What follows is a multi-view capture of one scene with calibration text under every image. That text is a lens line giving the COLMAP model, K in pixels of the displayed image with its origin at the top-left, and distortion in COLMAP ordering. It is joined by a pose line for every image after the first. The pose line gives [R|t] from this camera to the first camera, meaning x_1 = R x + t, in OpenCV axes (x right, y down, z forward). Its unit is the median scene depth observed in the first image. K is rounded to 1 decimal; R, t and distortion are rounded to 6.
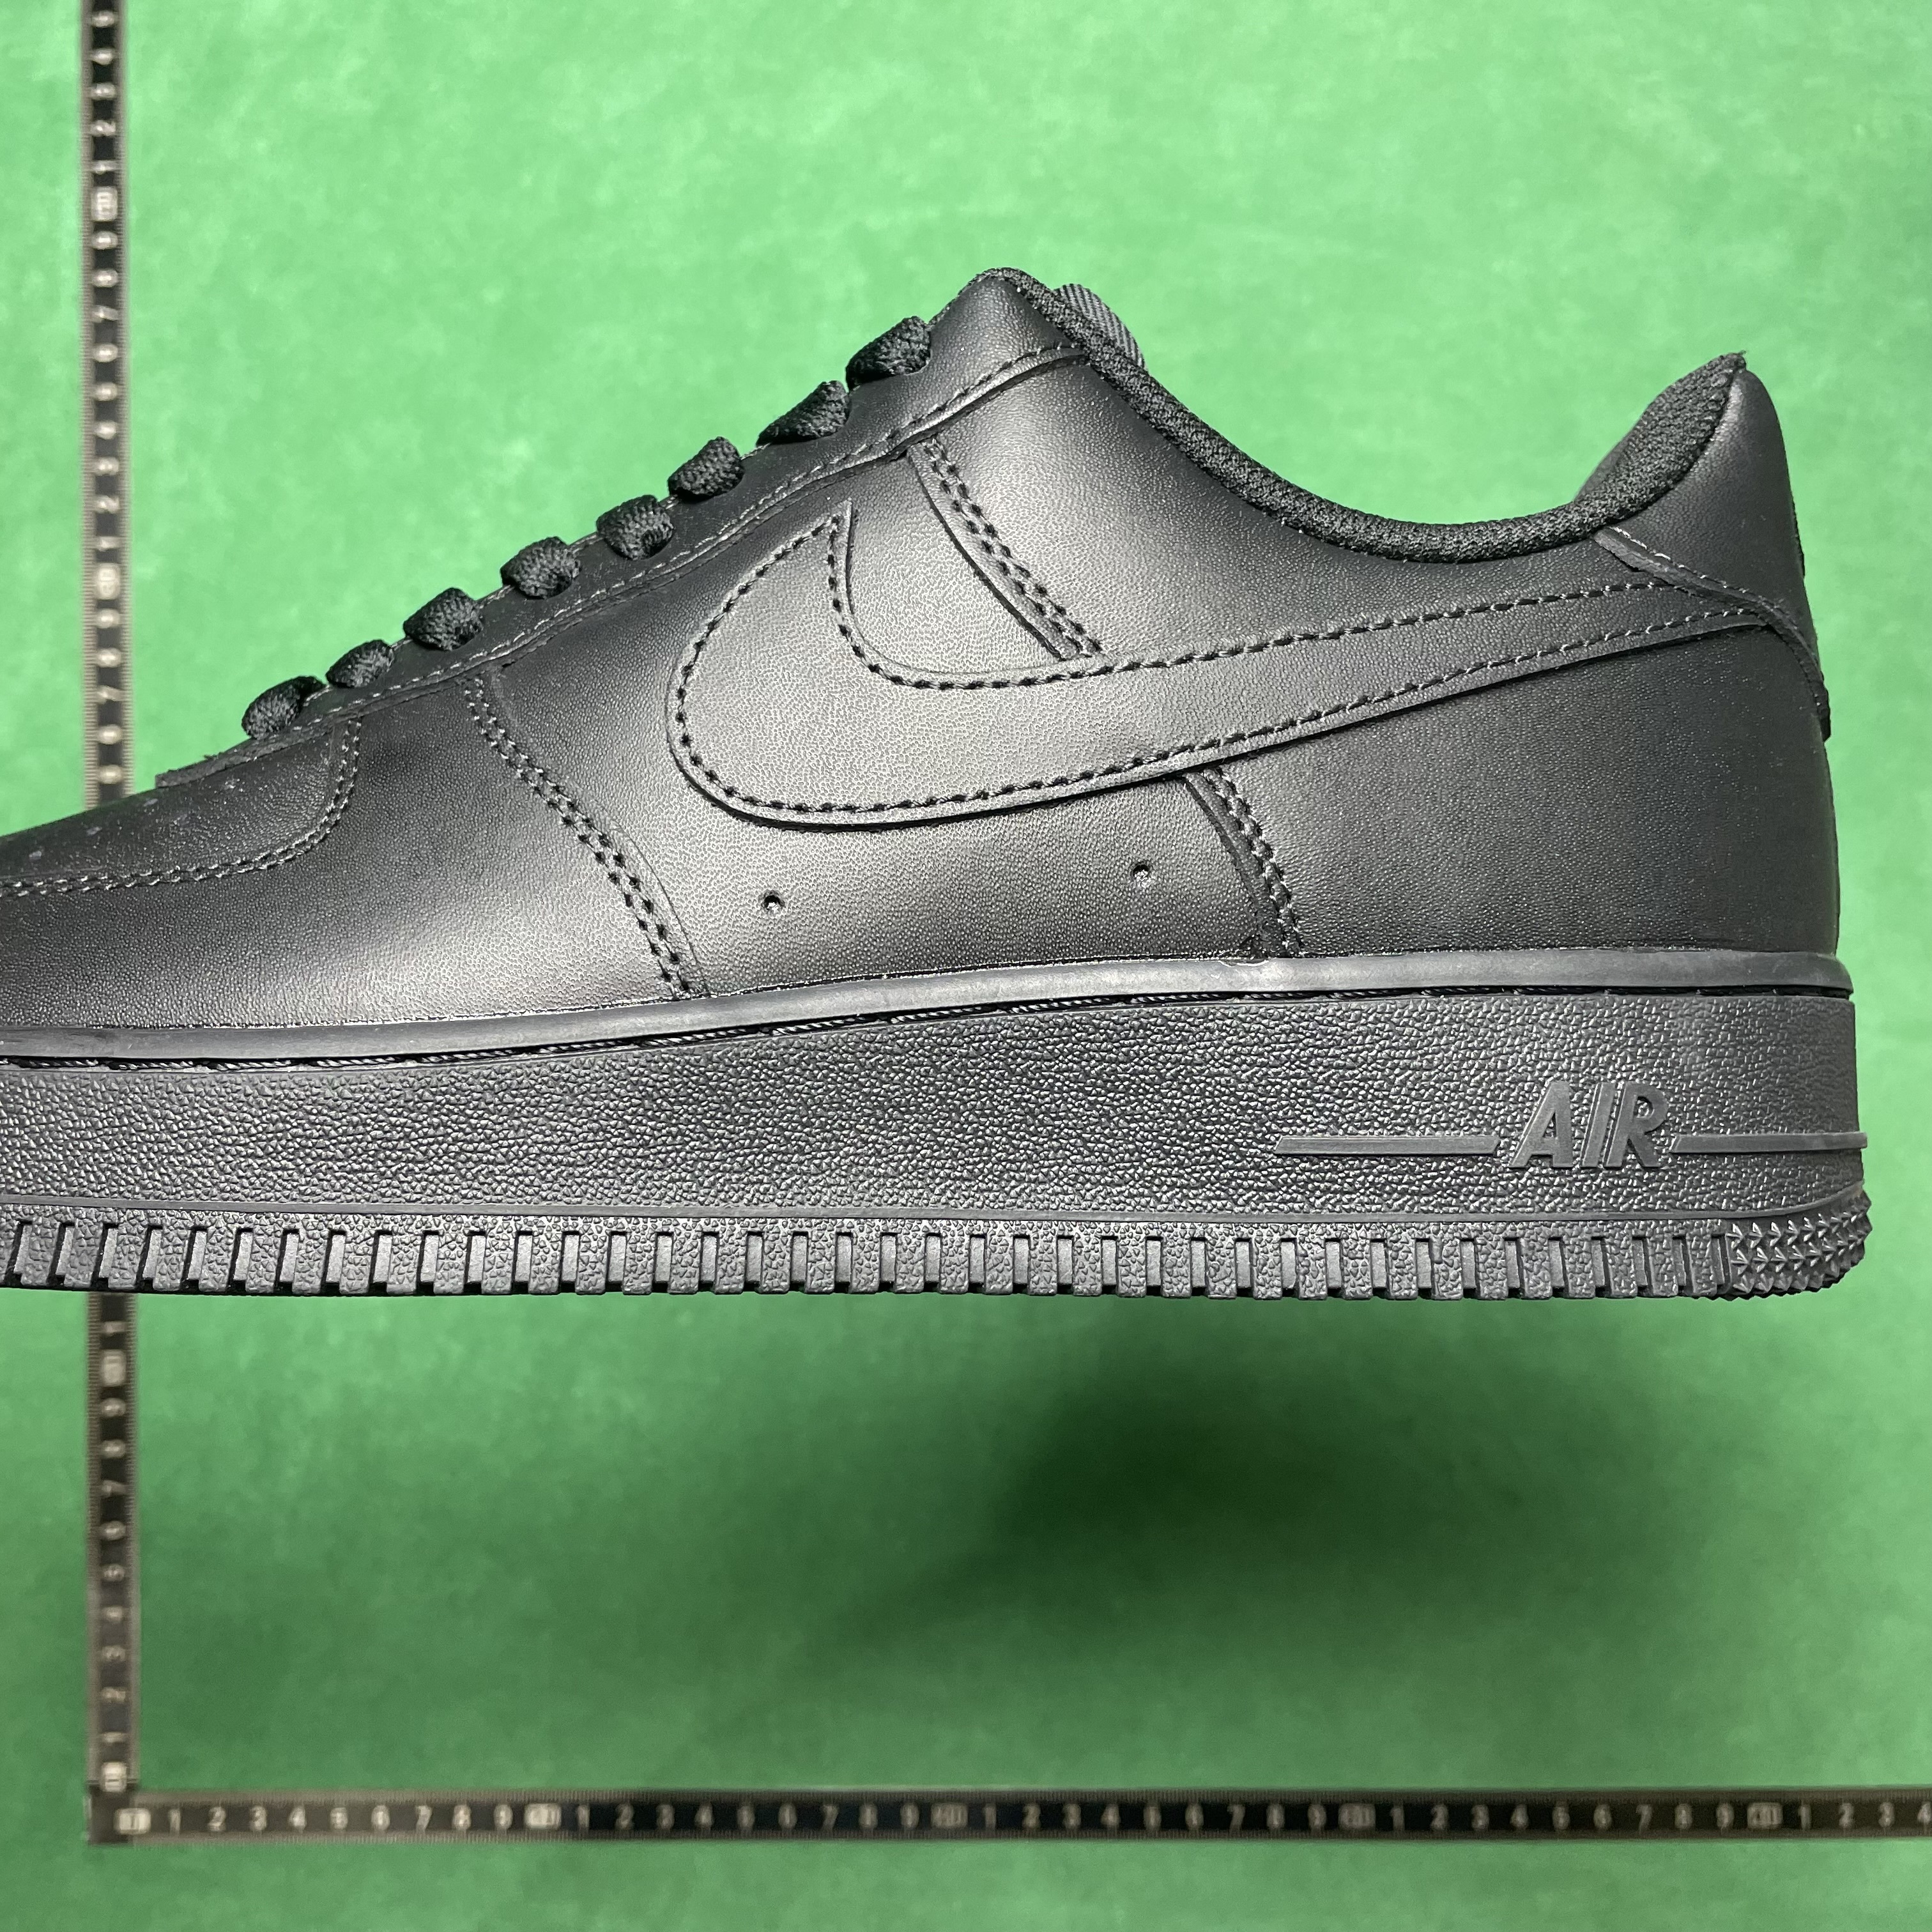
lens RADIAL K [[1982.7, 0, 966.0], [0, 1982.7, 966.0], [0, 0, 1]] dist [0.136946, -0.316511]
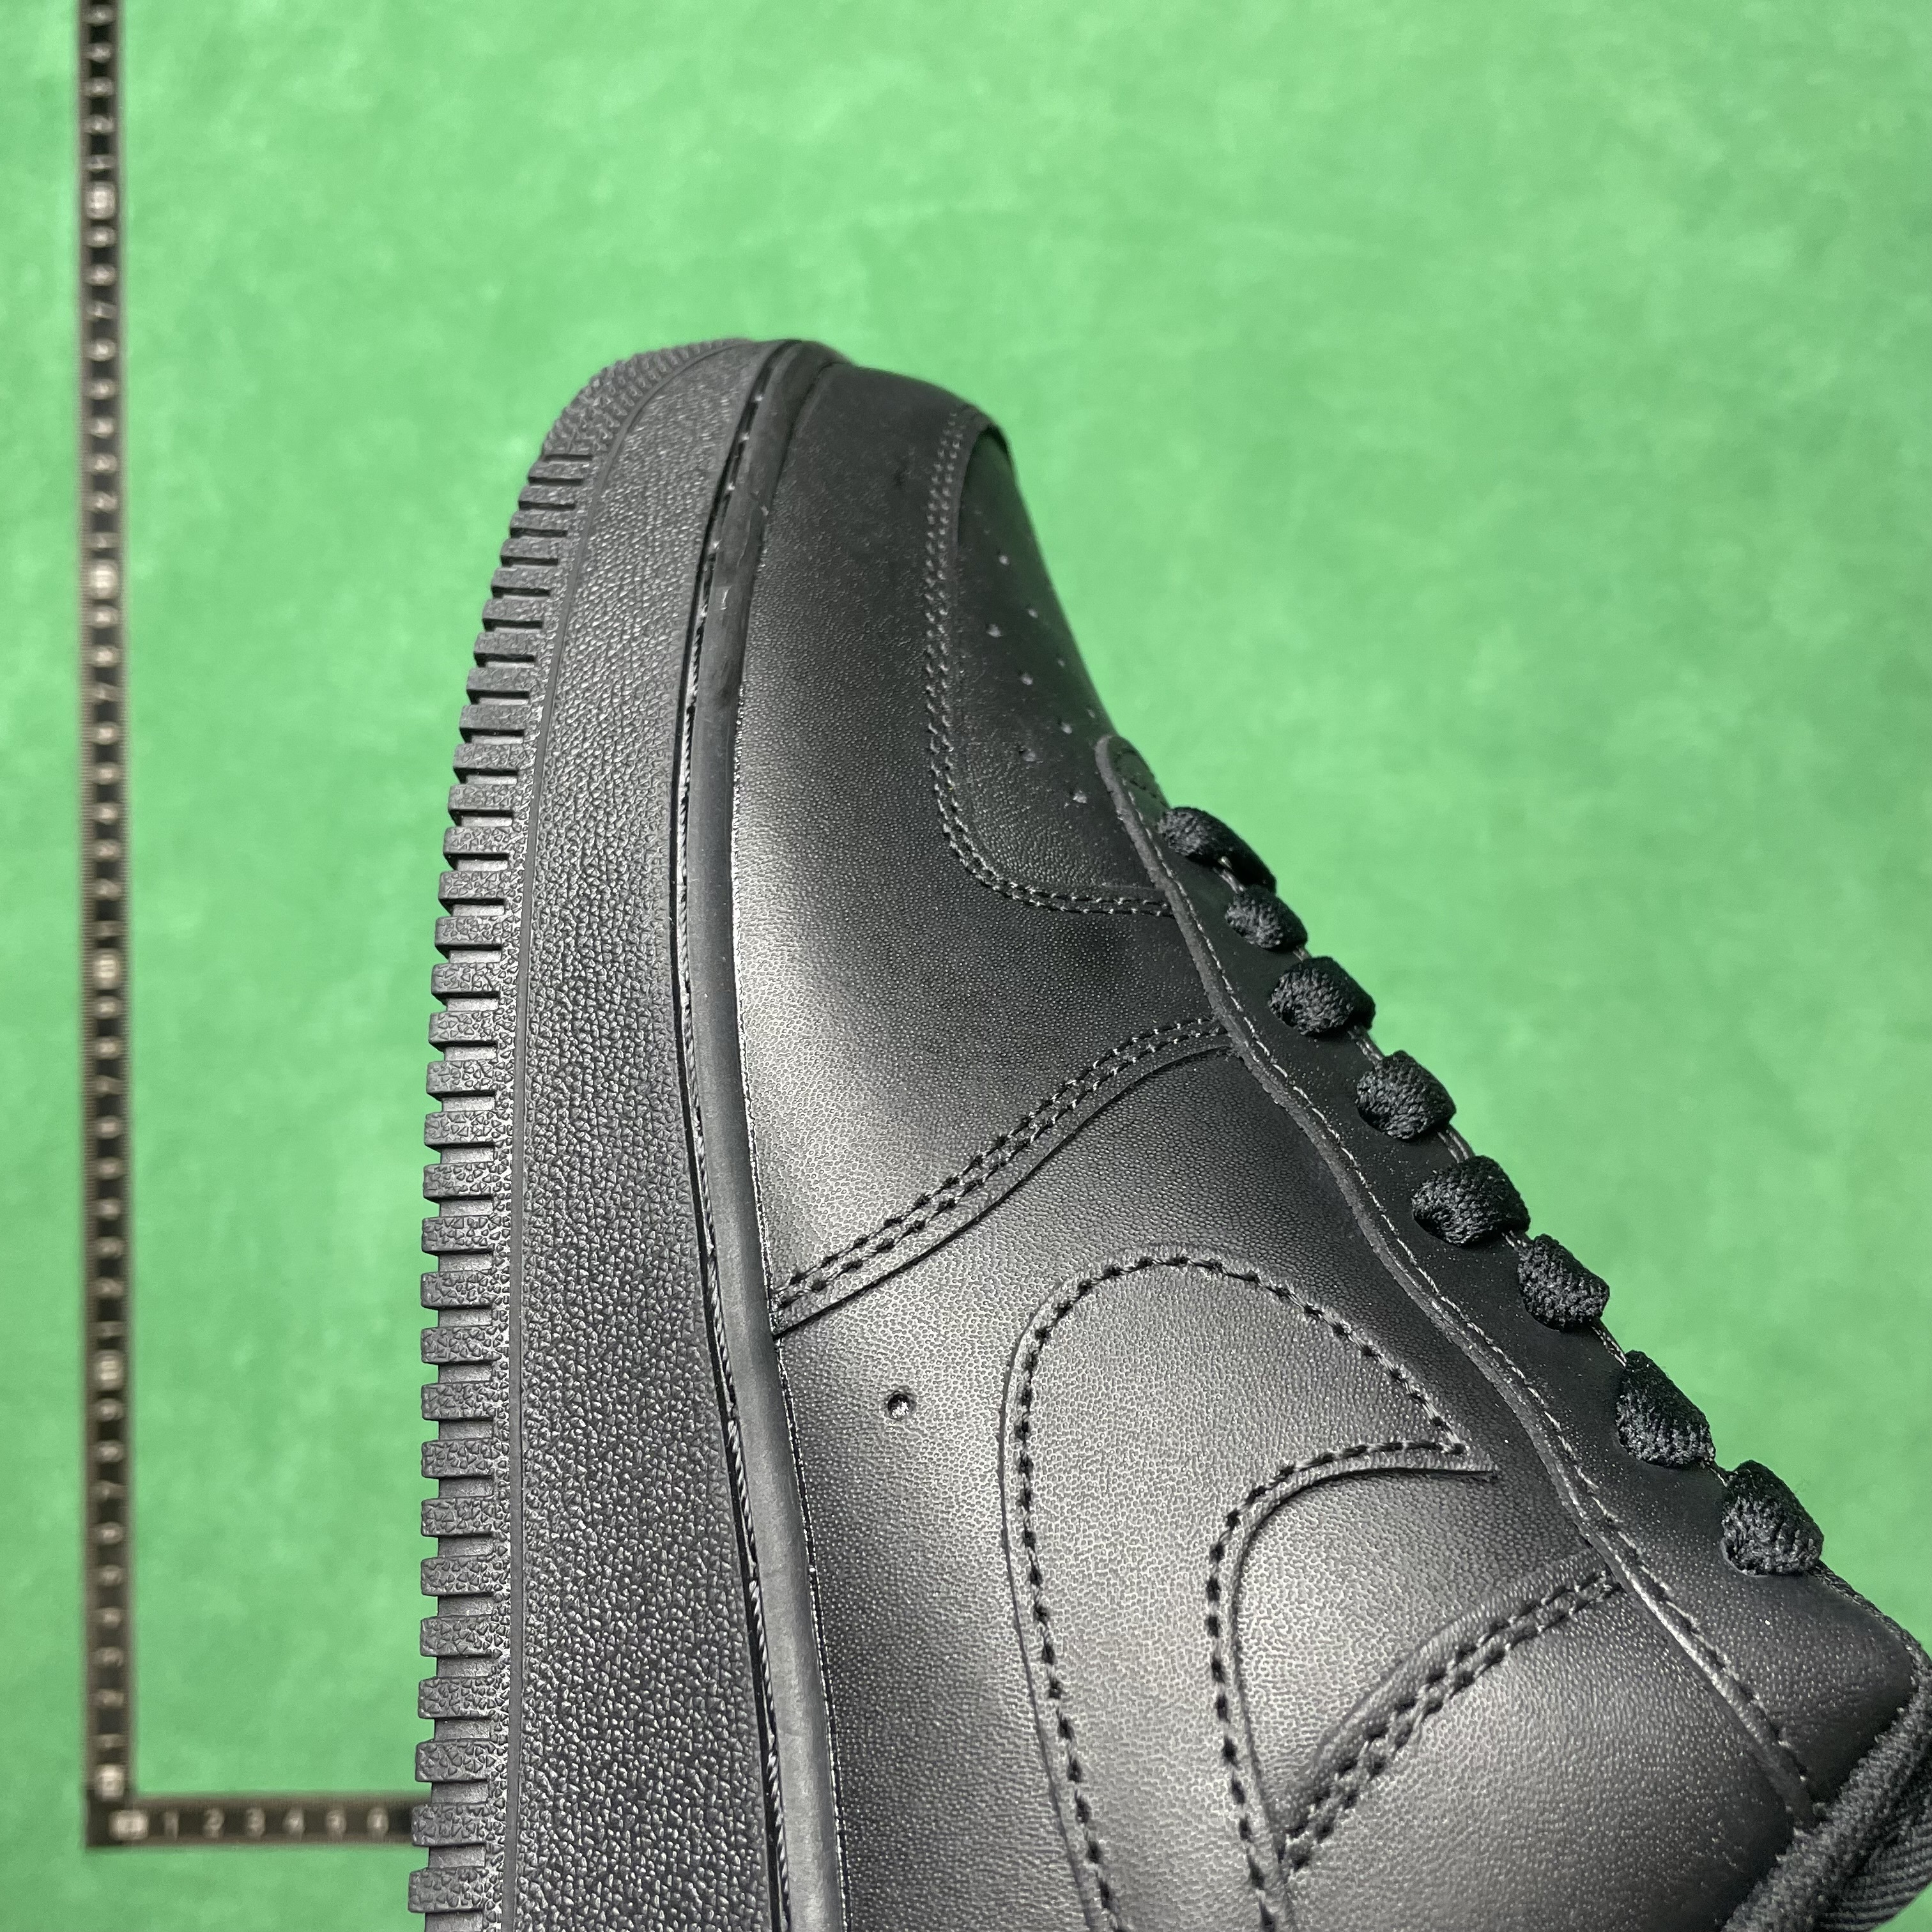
lens RADIAL K [[1982.7, 0, 966.0], [0, 1982.7, 966.0], [0, 0, 1]] dist [0.136946, -0.316511]
pose [[0.050199, 0.912103, -0.406876, 0.061436], [-0.953326, 0.165210, 0.252737, -0.275998], [0.297742, 0.375198, 0.877825, 0.269736]]
